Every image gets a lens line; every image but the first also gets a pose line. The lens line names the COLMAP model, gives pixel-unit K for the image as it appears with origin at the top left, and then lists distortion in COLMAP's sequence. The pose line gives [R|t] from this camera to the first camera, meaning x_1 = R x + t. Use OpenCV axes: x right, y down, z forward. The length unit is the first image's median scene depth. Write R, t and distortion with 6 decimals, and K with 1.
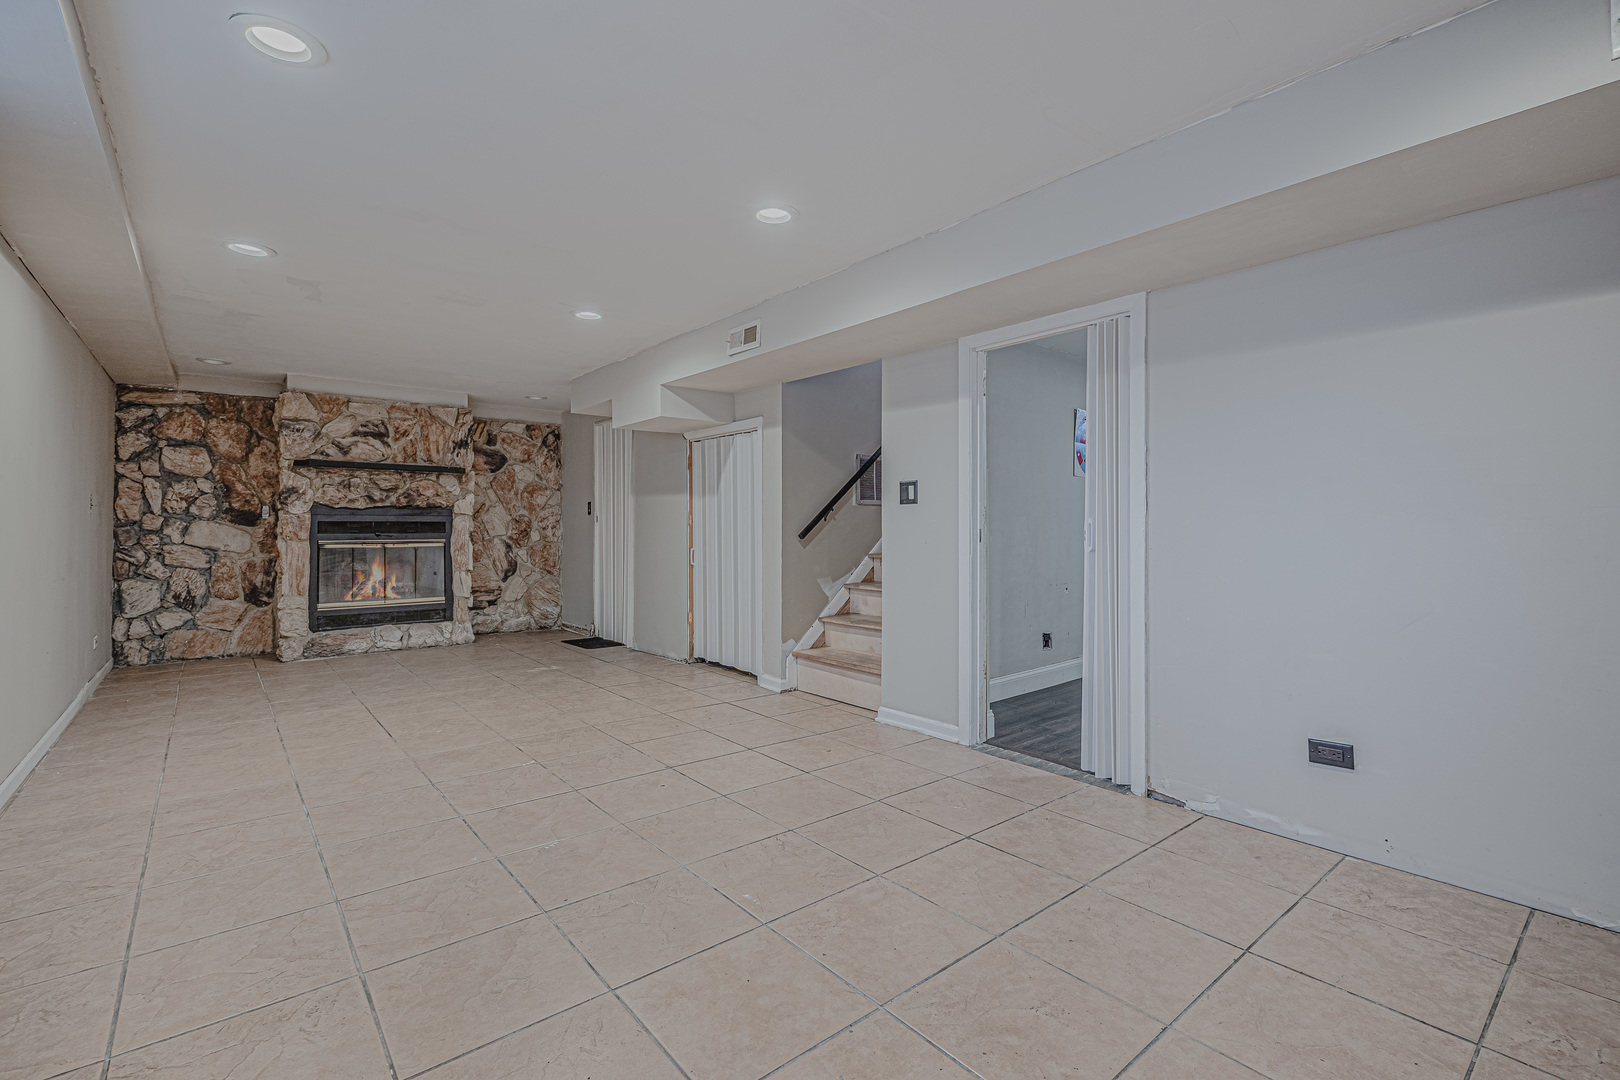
lens RADIAL K [[720.3, 0, 800.6], [0, 720.3, 531.3], [0, 0, 1]] dist [-0.001491, 0.000983]
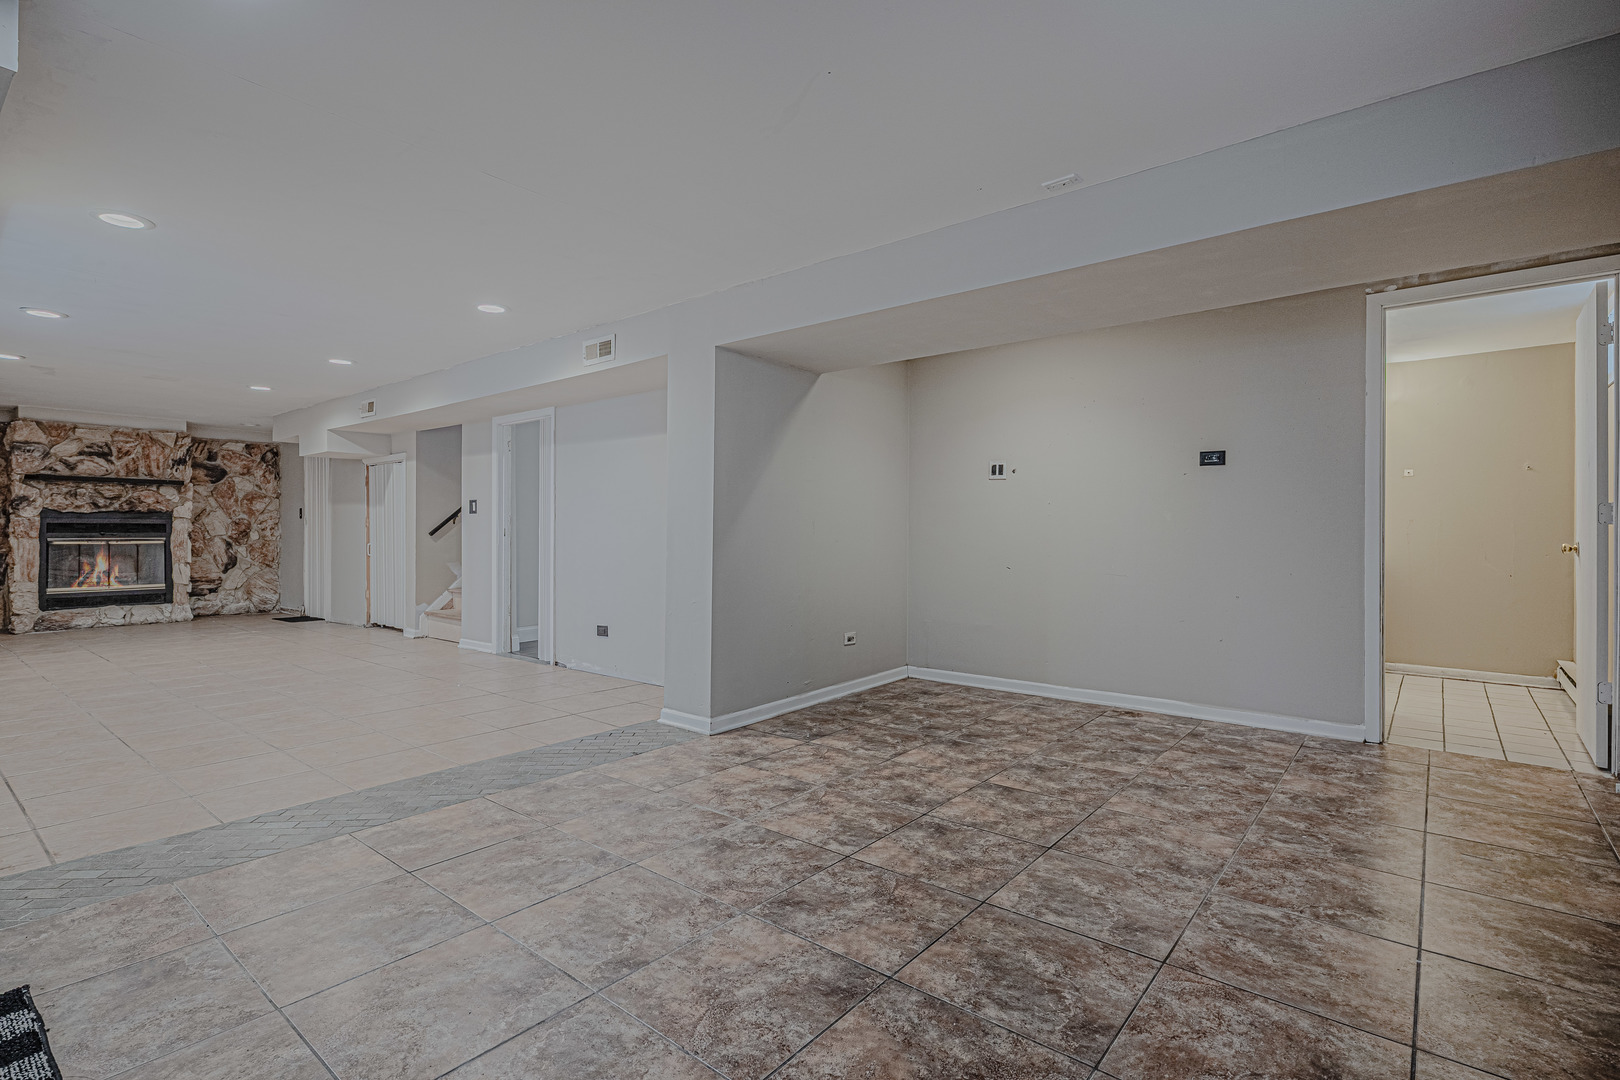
lens RADIAL K [[784.0, 0, 818.2], [0, 784.0, 538.3], [0, 0, 1]] dist [0.001796, -0.001974]
pose [[0.979767, -0.000450, 0.200139, 0.359446], [-0.000092, 0.999996, 0.002698, 0.008563], [-0.200139, -0.002661, 0.979764, -0.584861]]
